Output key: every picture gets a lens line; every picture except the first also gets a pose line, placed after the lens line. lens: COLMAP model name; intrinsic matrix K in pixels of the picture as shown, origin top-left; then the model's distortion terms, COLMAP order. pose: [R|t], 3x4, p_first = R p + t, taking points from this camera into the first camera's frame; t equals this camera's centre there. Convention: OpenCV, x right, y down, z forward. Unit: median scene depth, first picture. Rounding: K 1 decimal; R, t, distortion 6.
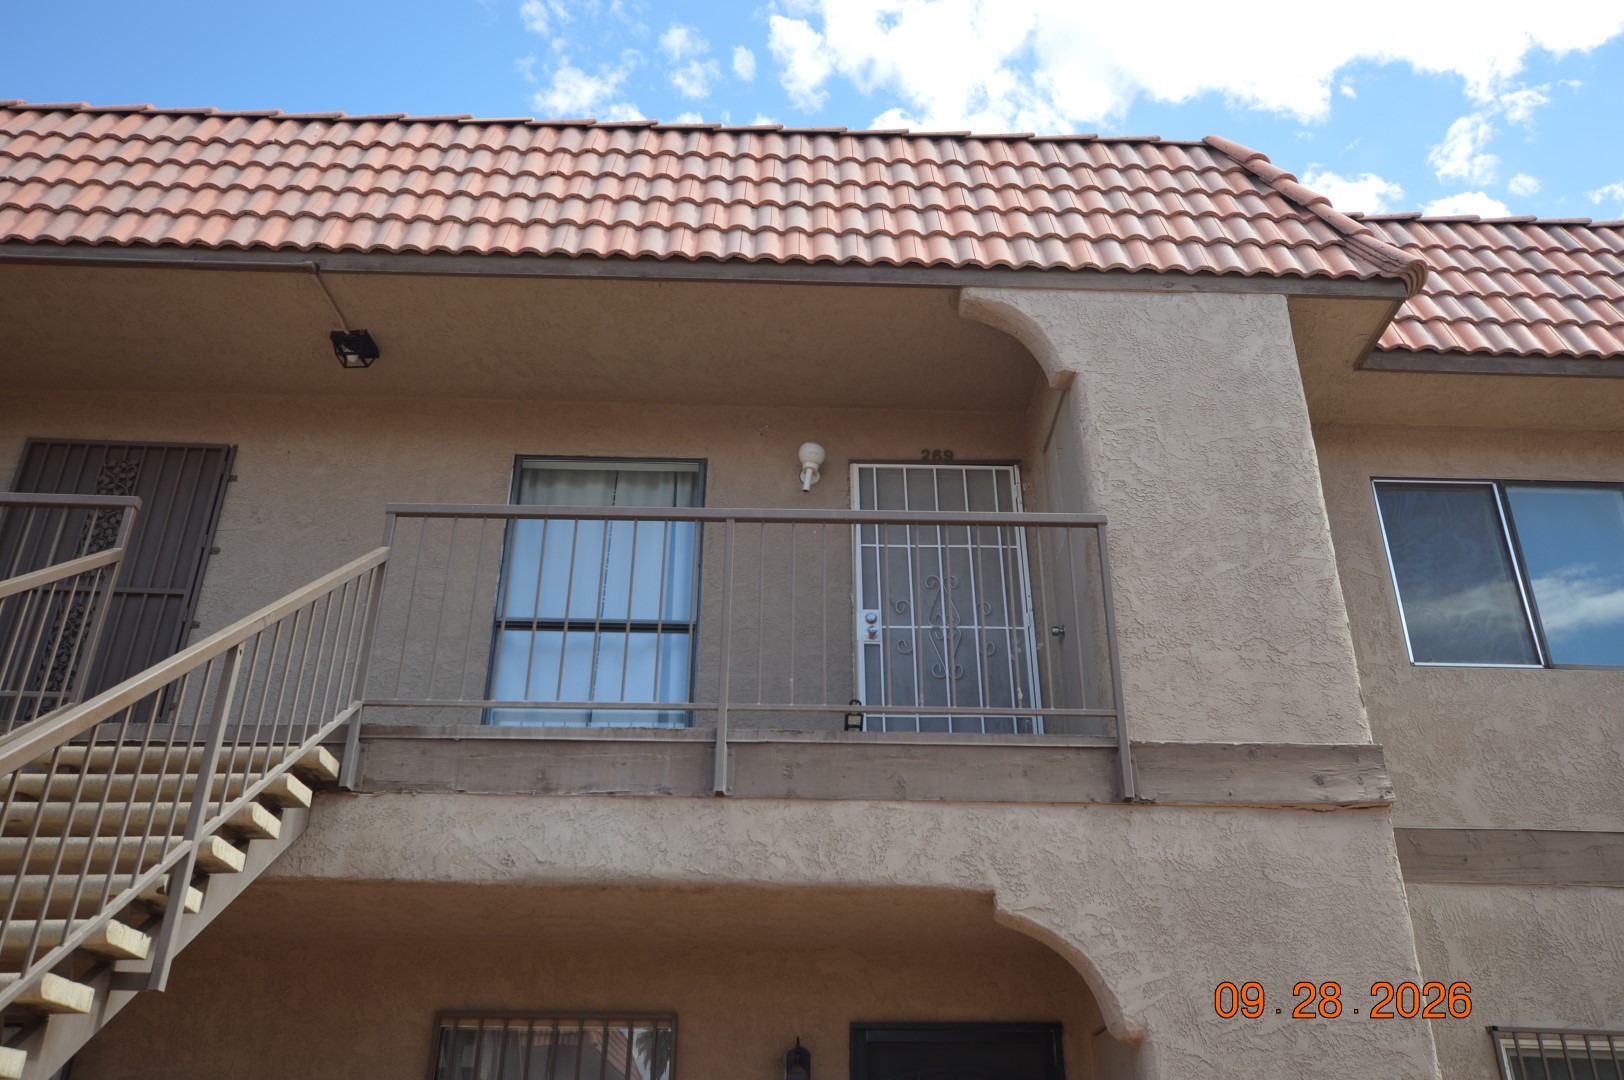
lens RADIAL K [[1352.2, 0, 812.0], [0, 1352.2, 540.0], [0, 0, 1]] dist [-0.012995, 0.054802]
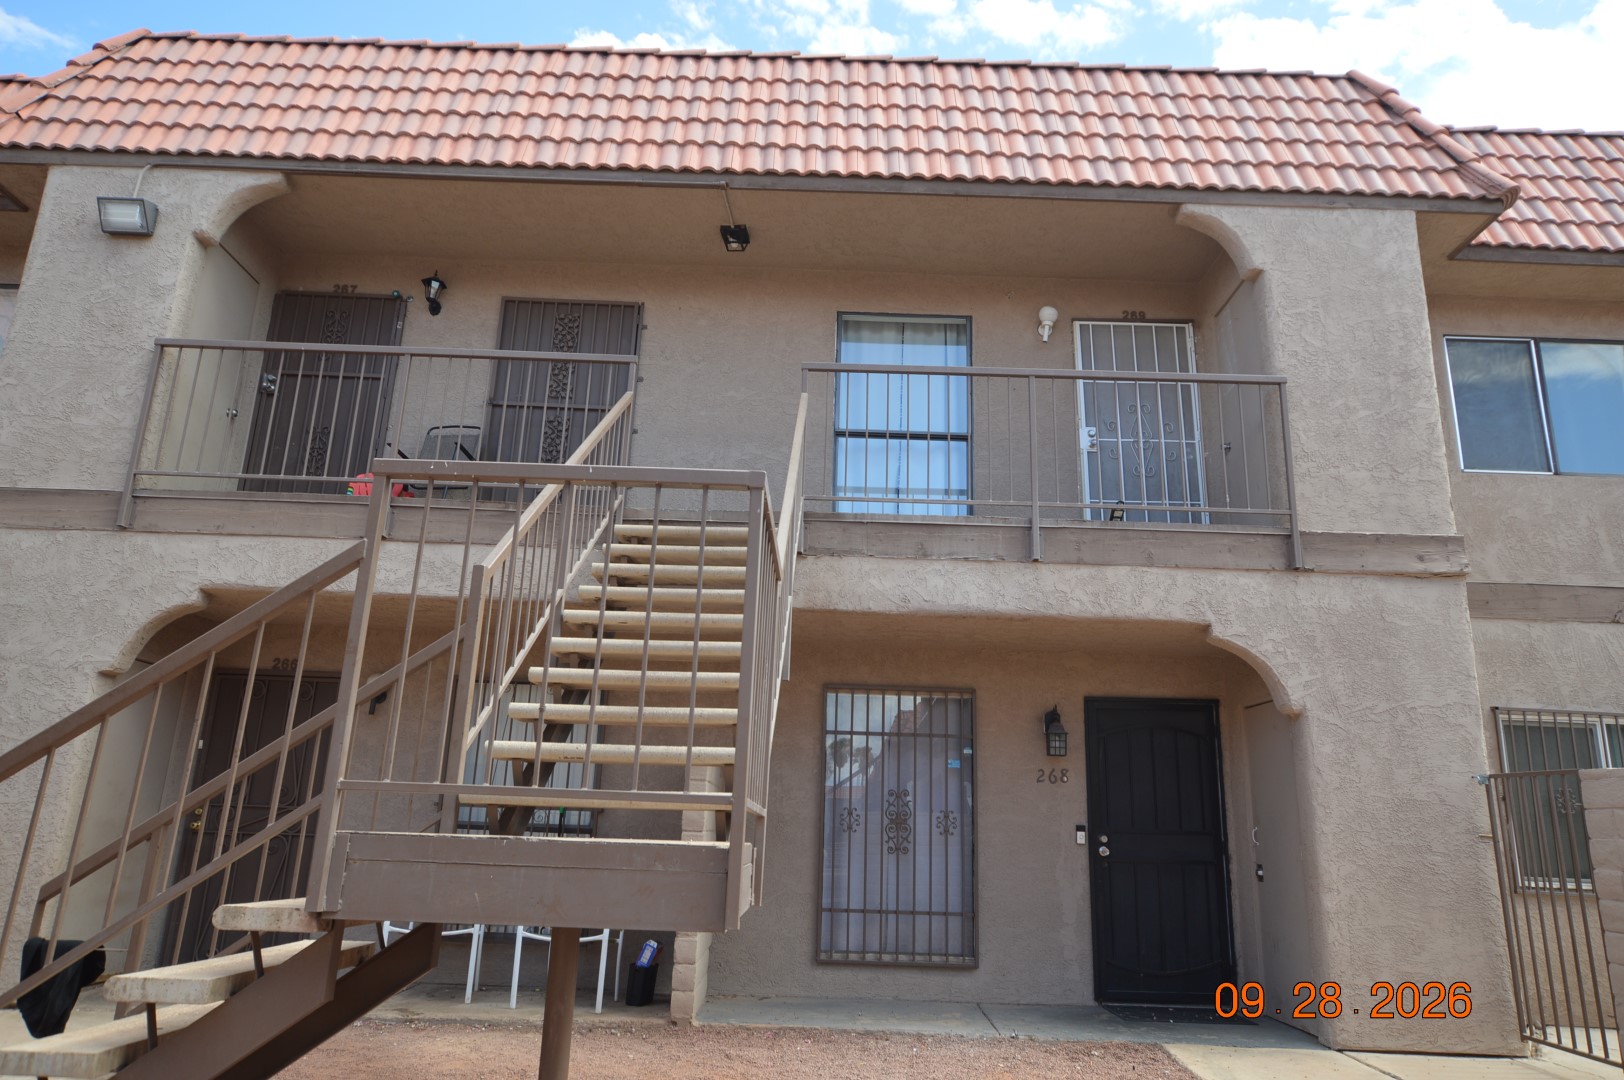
lens RADIAL K [[1071.0, 0, 812.0], [0, 1071.0, 540.0], [0, 0, 1]] dist [-0.003077, 0.007251]
pose [[0.999374, 0.018506, -0.030153, -0.250783], [-0.011467, 0.975707, 0.218781, -0.090475], [0.033469, -0.218298, 0.975308, -0.190007]]
